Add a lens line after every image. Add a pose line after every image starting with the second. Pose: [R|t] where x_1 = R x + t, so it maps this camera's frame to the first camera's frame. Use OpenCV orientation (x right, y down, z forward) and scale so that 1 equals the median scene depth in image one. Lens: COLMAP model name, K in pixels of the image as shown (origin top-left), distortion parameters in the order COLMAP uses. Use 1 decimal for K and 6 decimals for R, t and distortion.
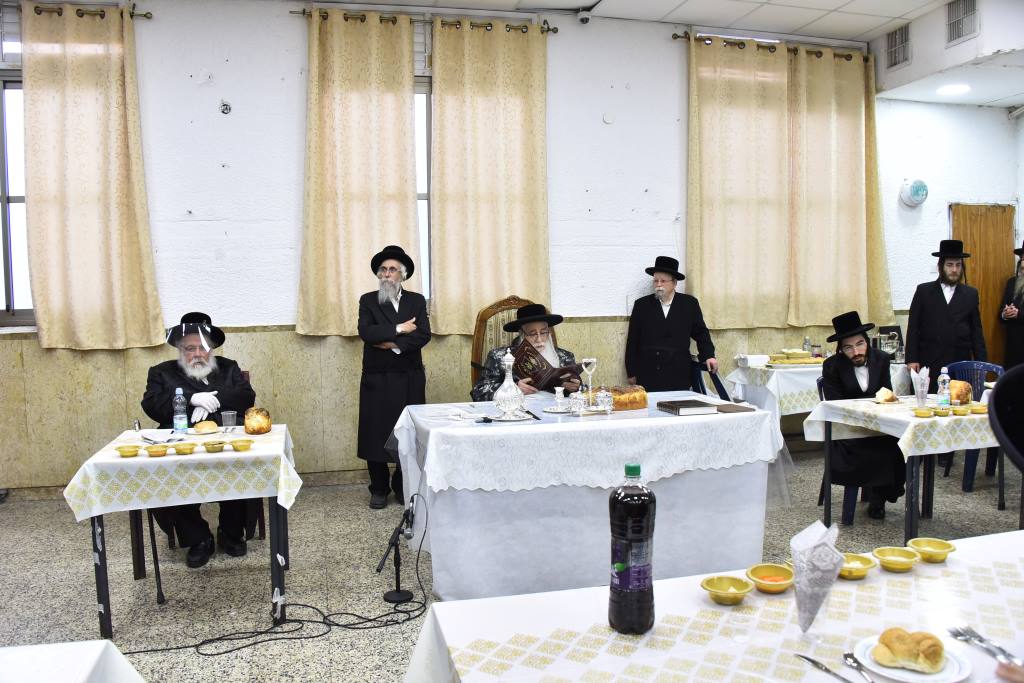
lens RADIAL K [[834.6, 0, 512.0], [0, 834.6, 341.5], [0, 0, 1]] dist [-0.169149, 0.142739]
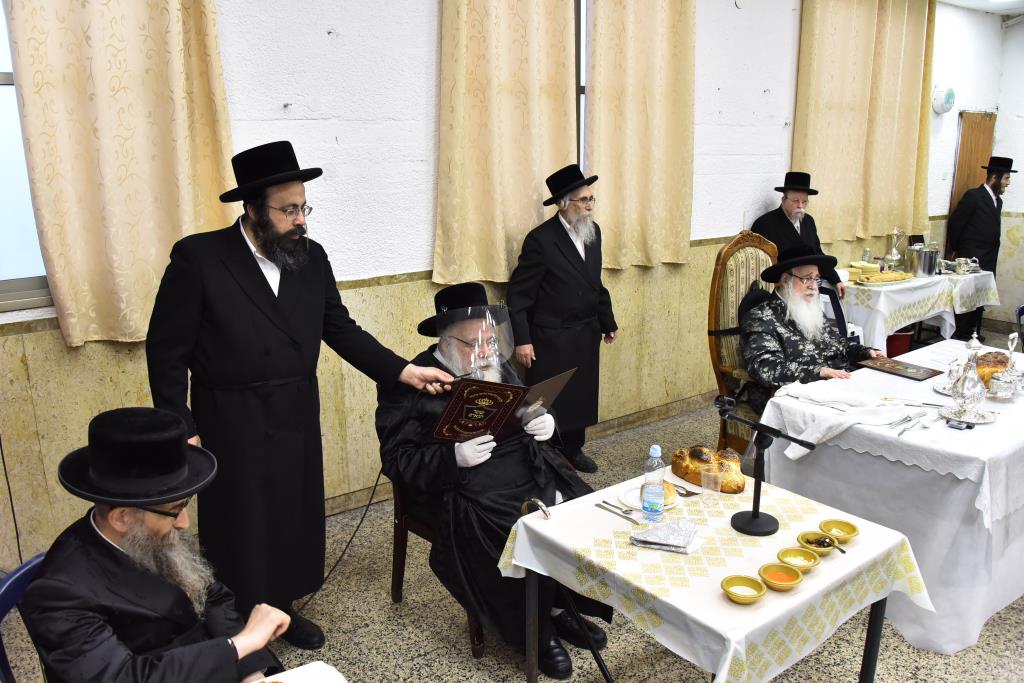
lens RADIAL K [[834.6, 0, 512.0], [0, 834.6, 341.5], [0, 0, 1]] dist [-0.169149, 0.142739]
pose [[0.912273, -0.087372, 0.400156, -0.489233], [0.016128, 0.983888, 0.178060, -0.086252], [-0.409266, -0.155985, 0.898983, 0.322123]]
